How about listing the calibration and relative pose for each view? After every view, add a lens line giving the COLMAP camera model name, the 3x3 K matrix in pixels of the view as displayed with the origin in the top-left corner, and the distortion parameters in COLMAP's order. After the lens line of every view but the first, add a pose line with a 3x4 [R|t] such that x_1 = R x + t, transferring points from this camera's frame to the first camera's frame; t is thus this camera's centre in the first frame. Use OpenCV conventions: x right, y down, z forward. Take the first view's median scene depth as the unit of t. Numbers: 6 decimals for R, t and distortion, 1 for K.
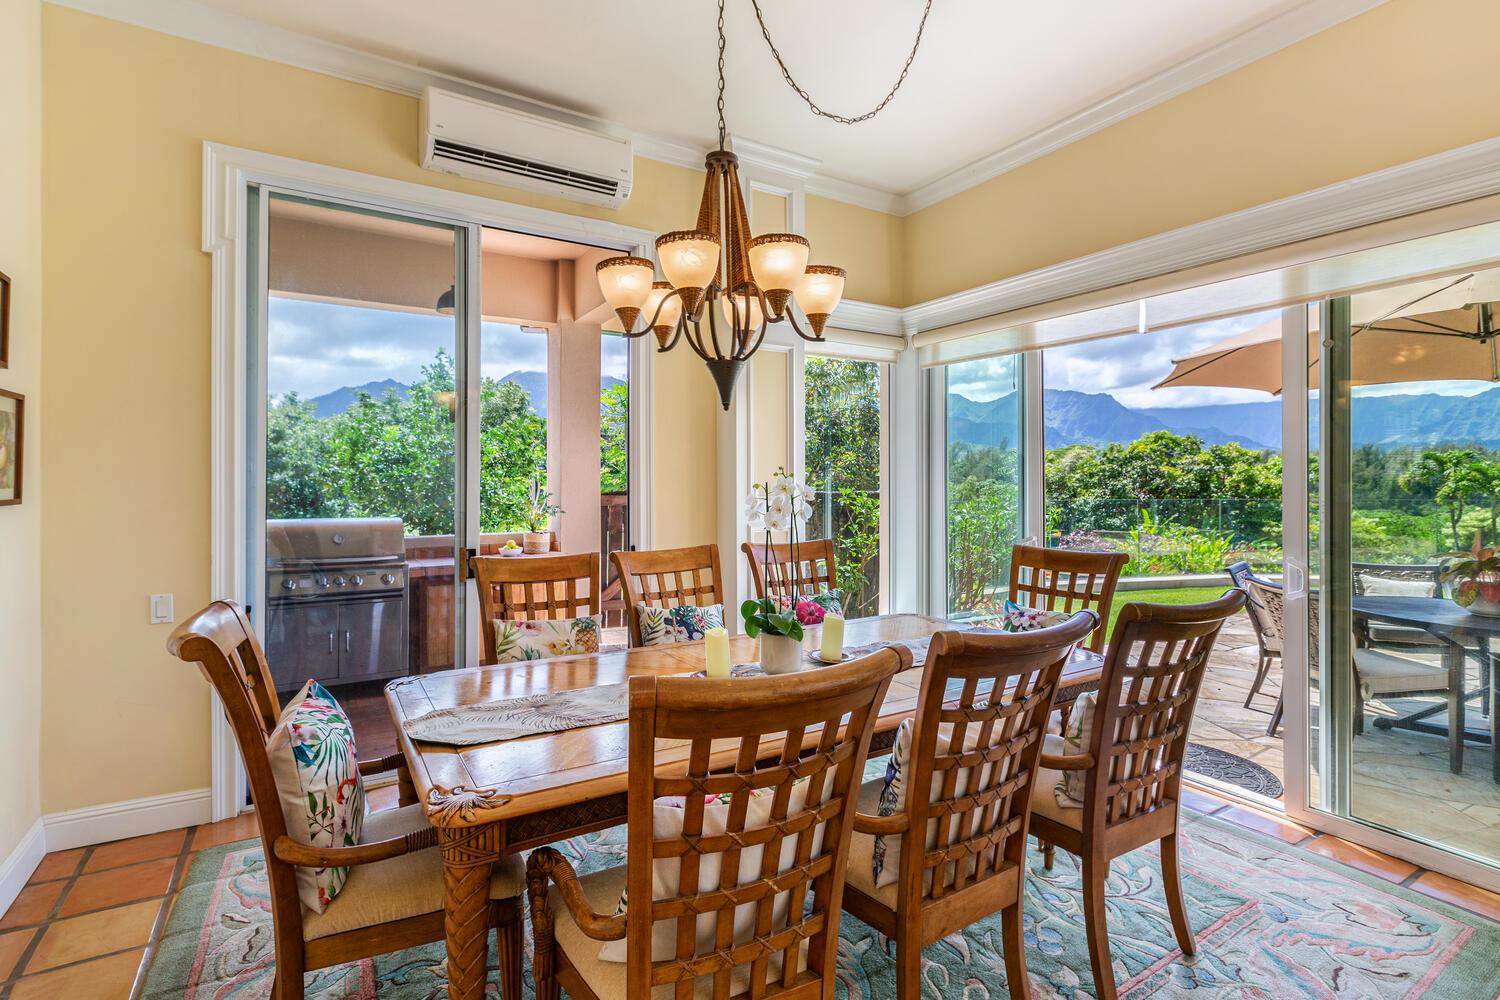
lens RADIAL K [[687.6, 0, 737.3], [0, 687.6, 486.6], [0, 0, 1]] dist [-0.001597, -0.001399]
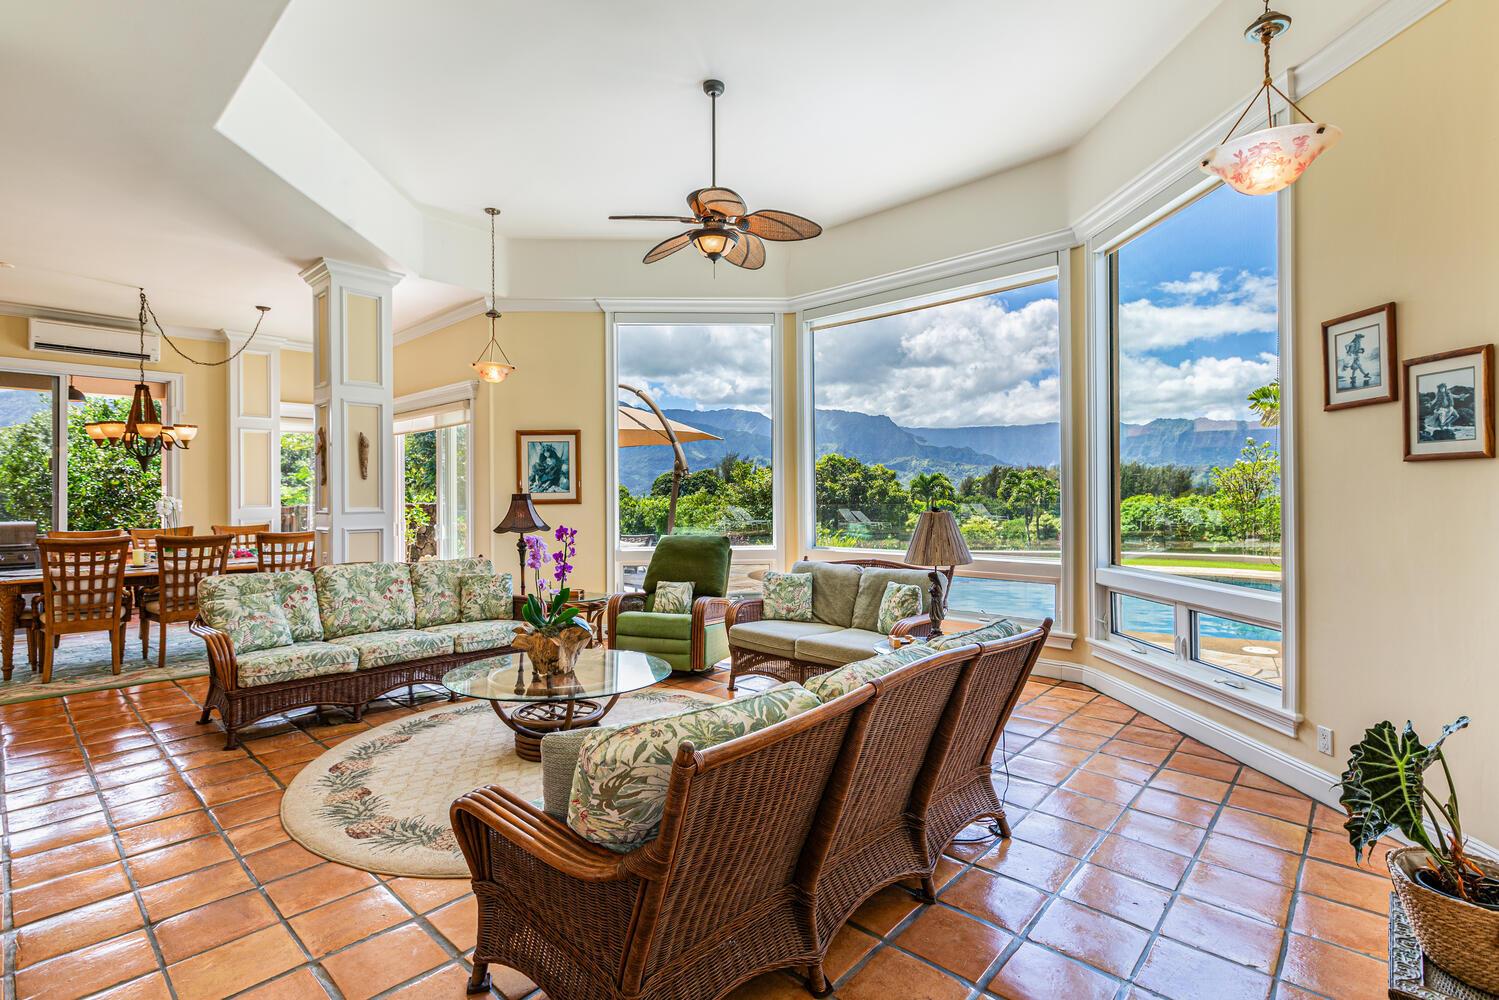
lens RADIAL K [[687.2, 0, 736.8], [0, 687.2, 486.7], [0, 0, 1]] dist [-0.001597, -0.001399]
pose [[0.961590, -0.003320, 0.274471, 0.340292], [0.008998, 0.999771, -0.019433, 0.004838], [-0.274343, 0.021157, 0.961399, -0.522406]]
